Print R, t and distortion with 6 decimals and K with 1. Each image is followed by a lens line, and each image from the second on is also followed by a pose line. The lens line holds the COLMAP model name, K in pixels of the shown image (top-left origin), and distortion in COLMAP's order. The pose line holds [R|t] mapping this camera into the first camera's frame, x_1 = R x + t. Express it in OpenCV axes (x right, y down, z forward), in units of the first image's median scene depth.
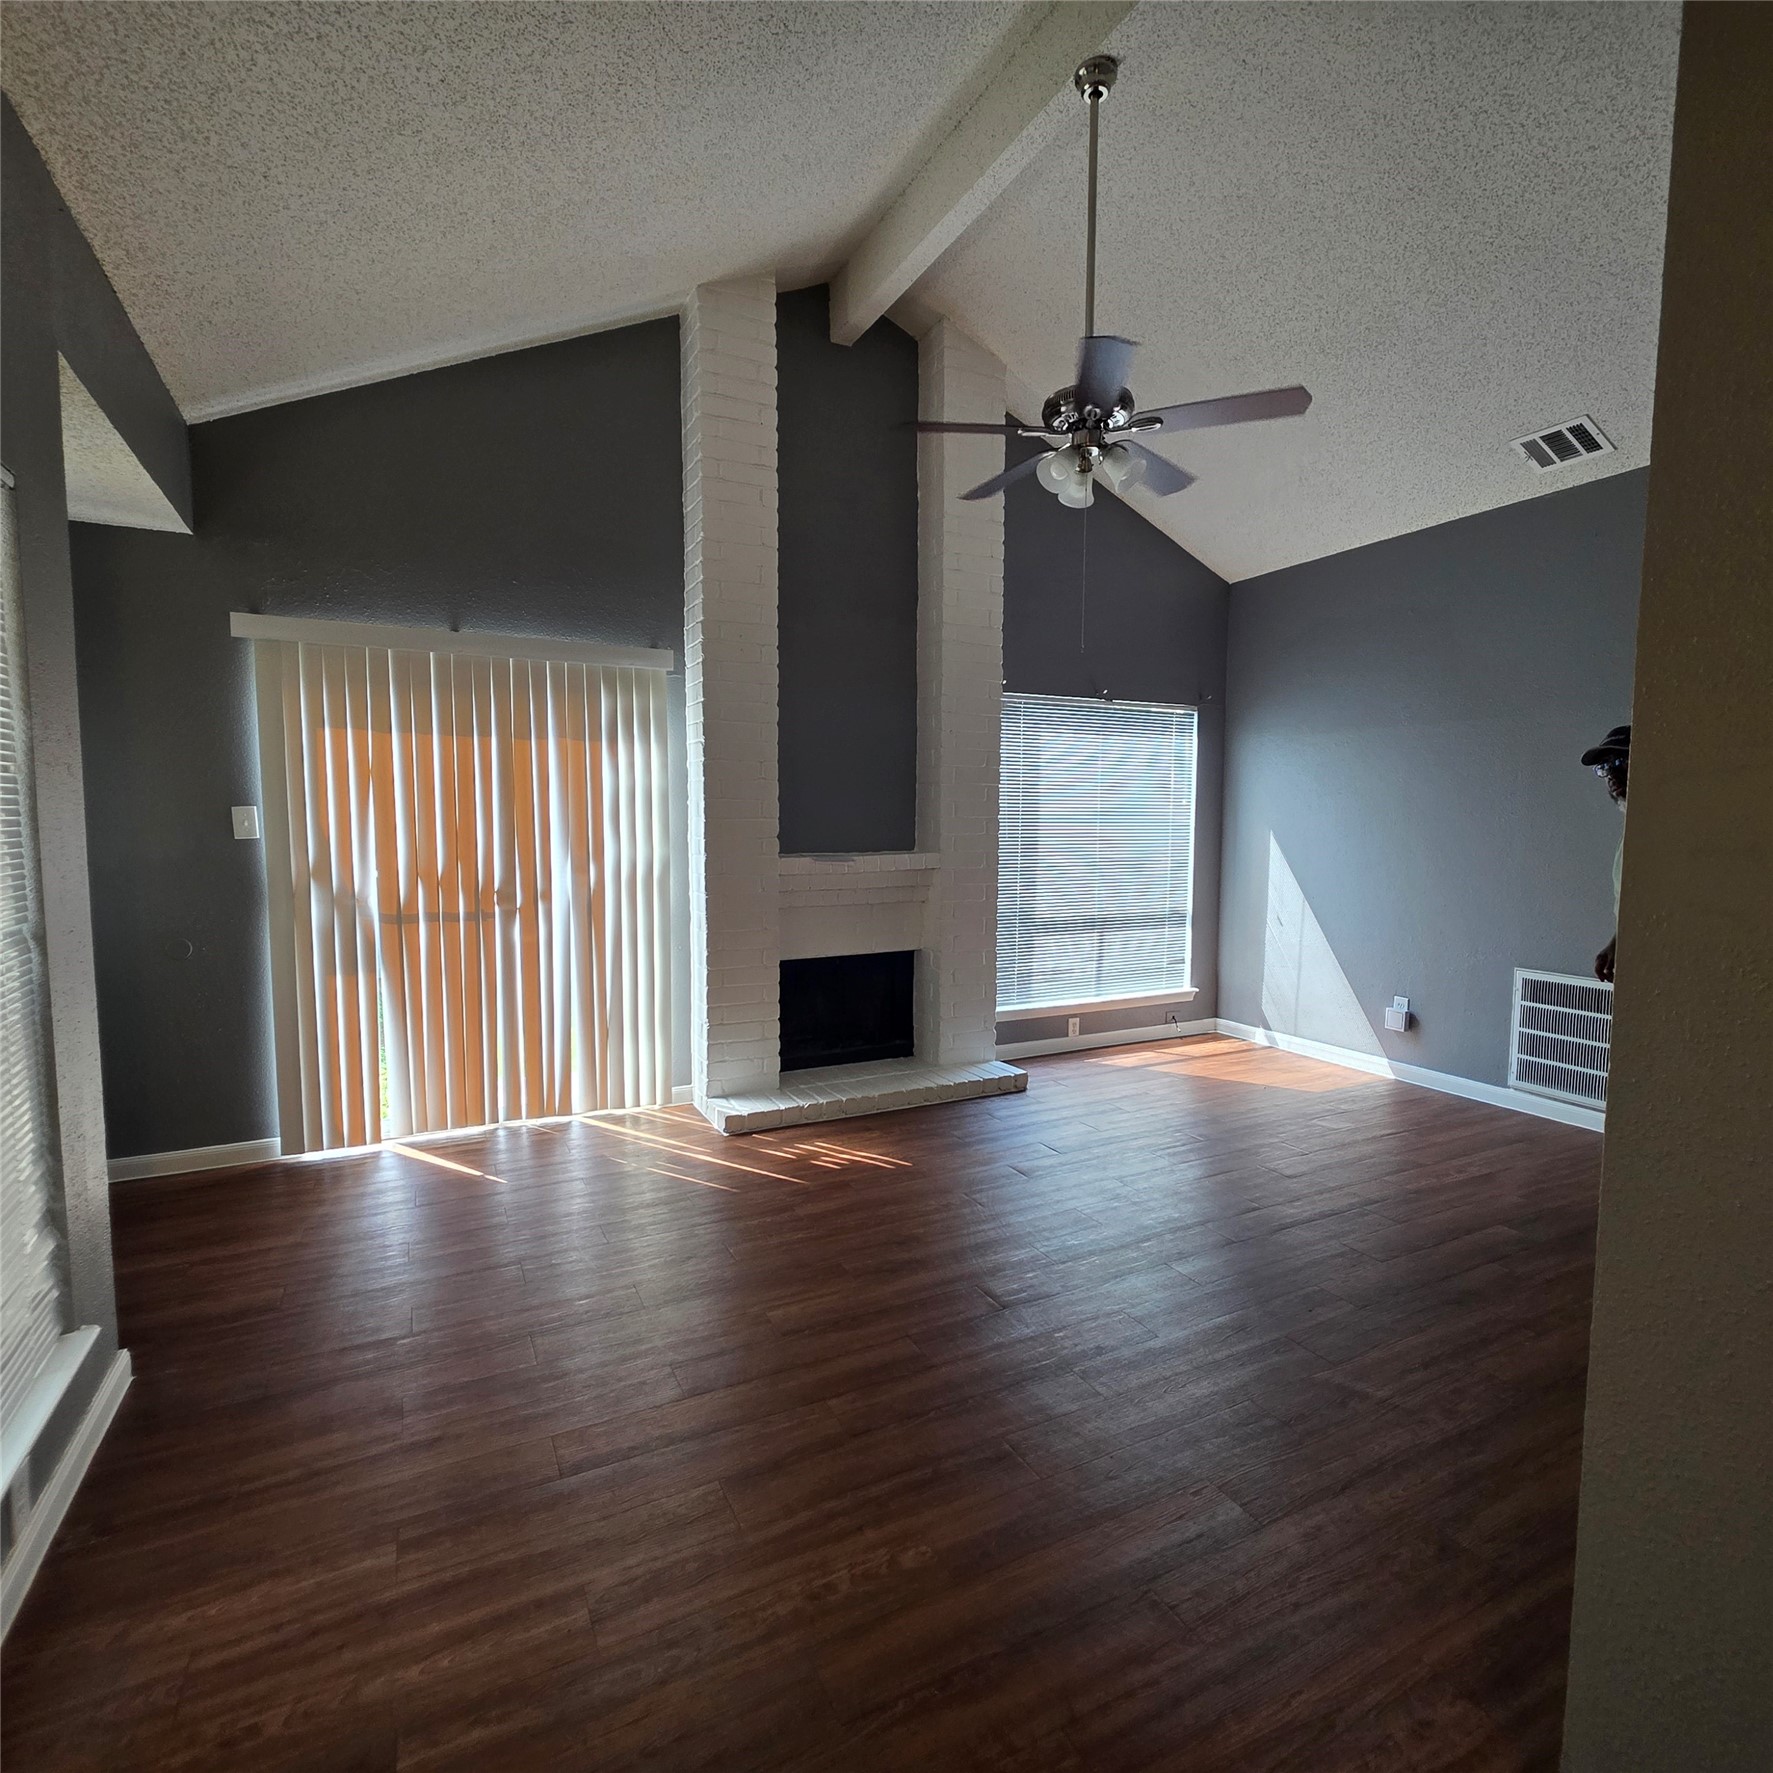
lens RADIAL K [[943.3, 0, 878.4], [0, 943.3, 892.0], [0, 0, 1]] dist [0.001058, -0.001525]
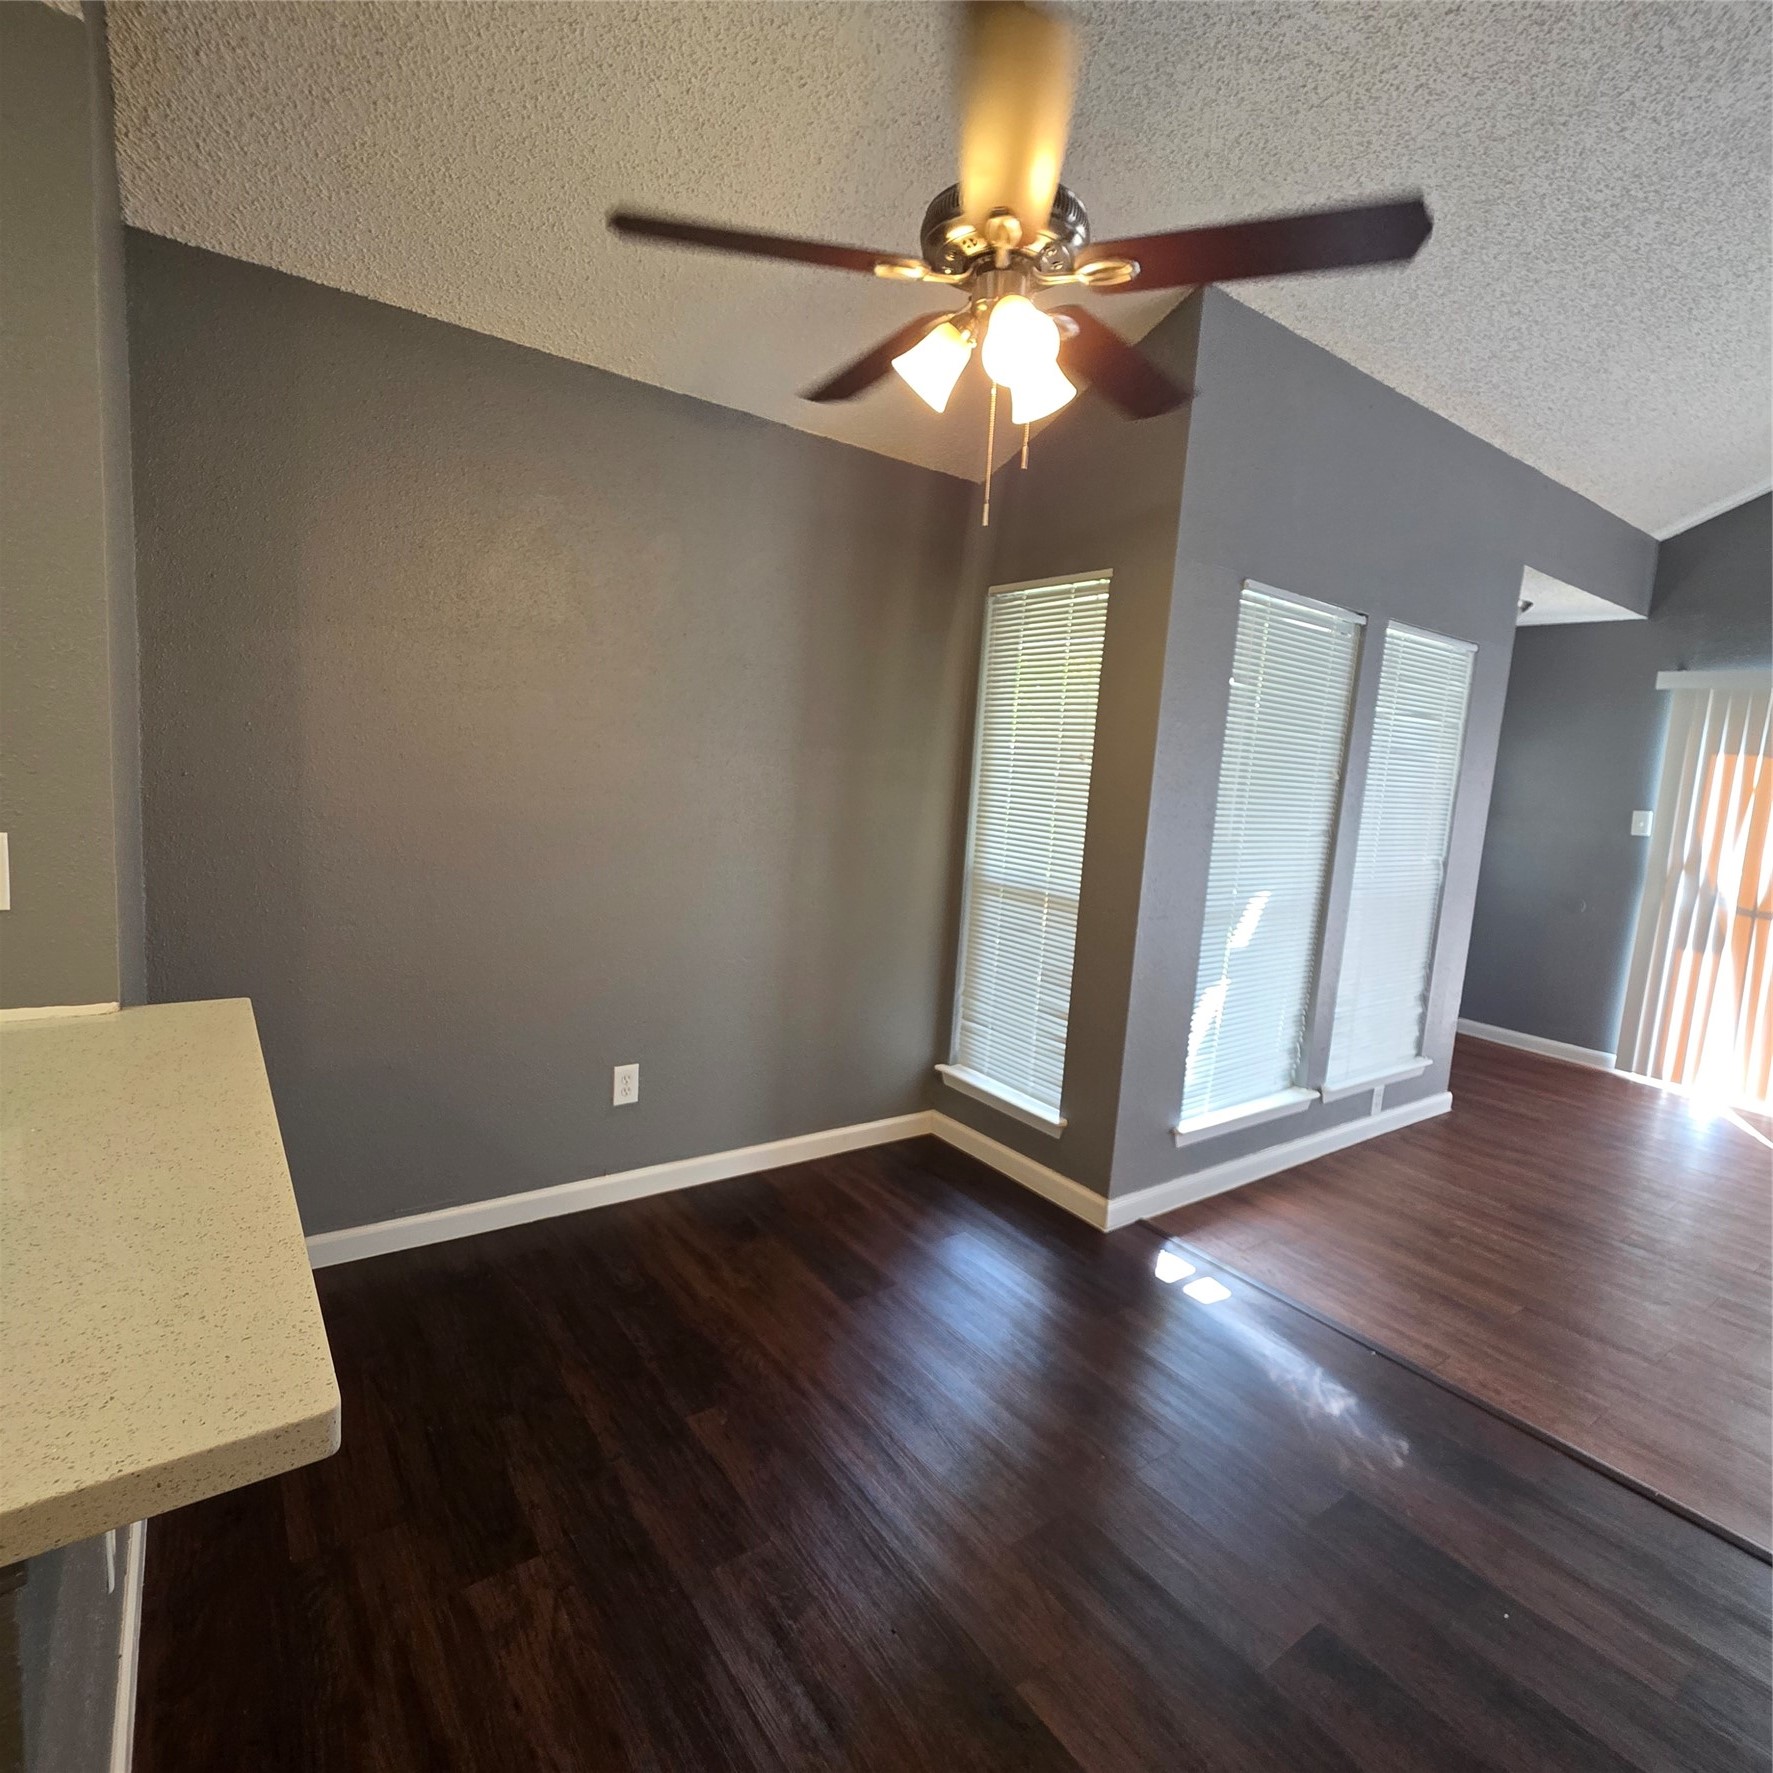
lens RADIAL K [[943.3, 0, 878.4], [0, 943.3, 869.3], [0, 0, 1]] dist [0.001058, -0.001525]
pose [[0.152434, 0.125110, -0.980363, 0.441465], [-0.148403, 0.983606, 0.102450, 0.013858], [0.977108, 0.129872, 0.168501, -0.262849]]
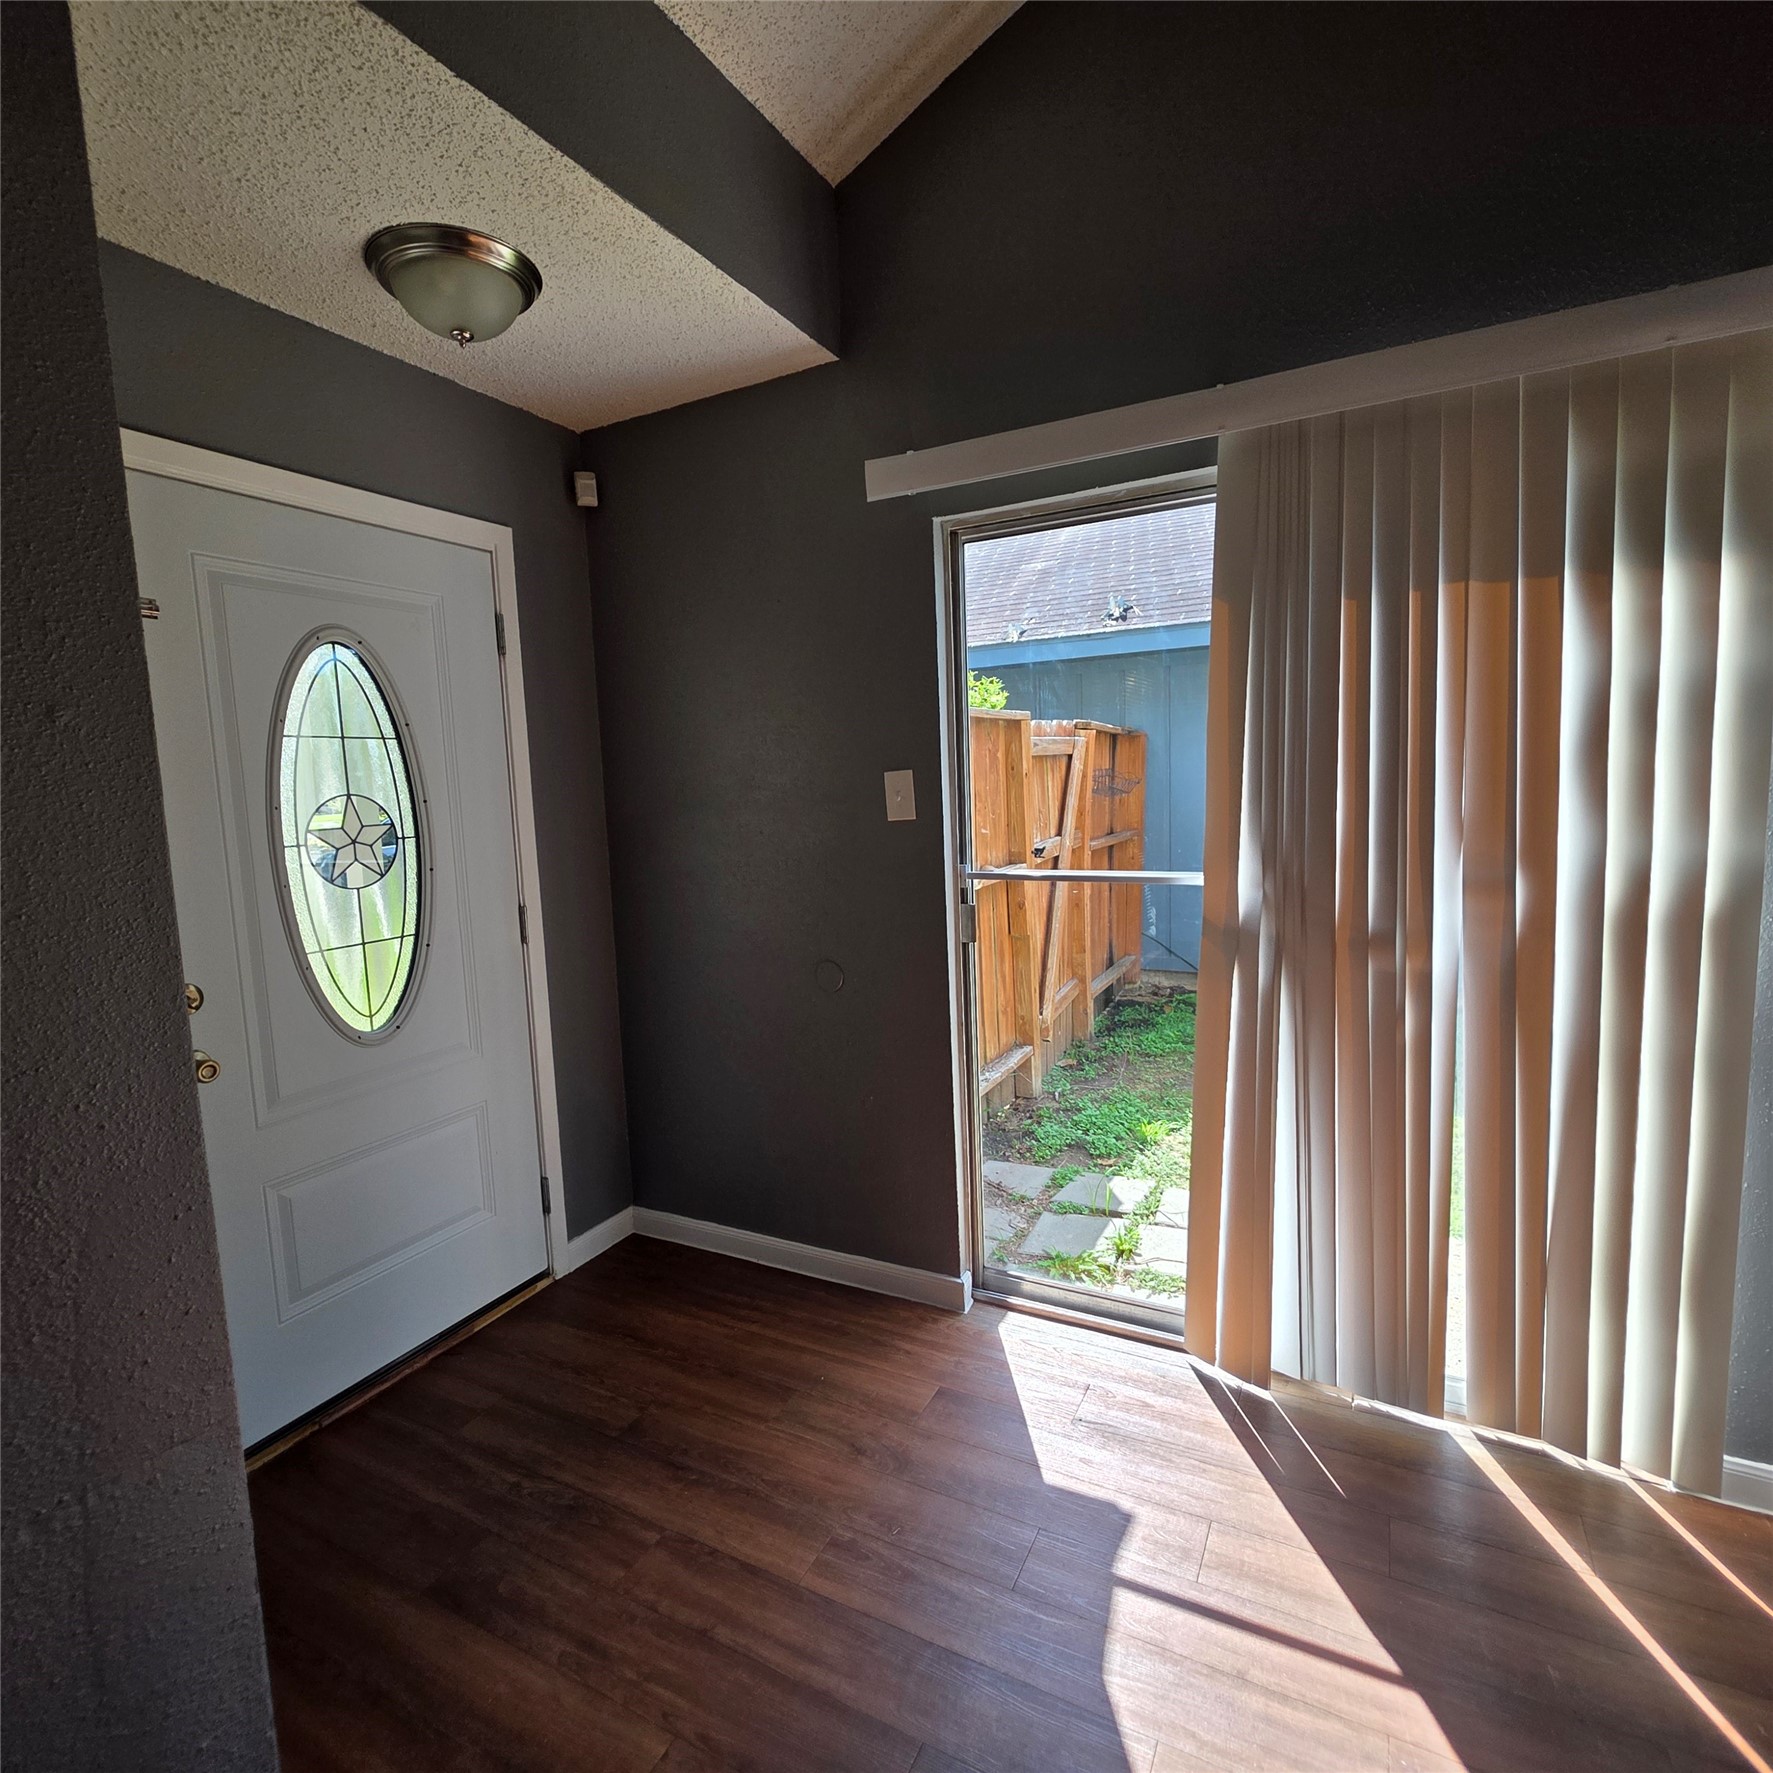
lens RADIAL K [[943.3, 0, 879.8], [0, 943.3, 883.8], [0, 0, 1]] dist [0.001058, -0.001525]
pose [[0.583845, 0.062001, -0.809494, -0.129624], [-0.027290, 0.998015, 0.056757, -0.041997], [0.811406, -0.011046, 0.584378, 0.520257]]
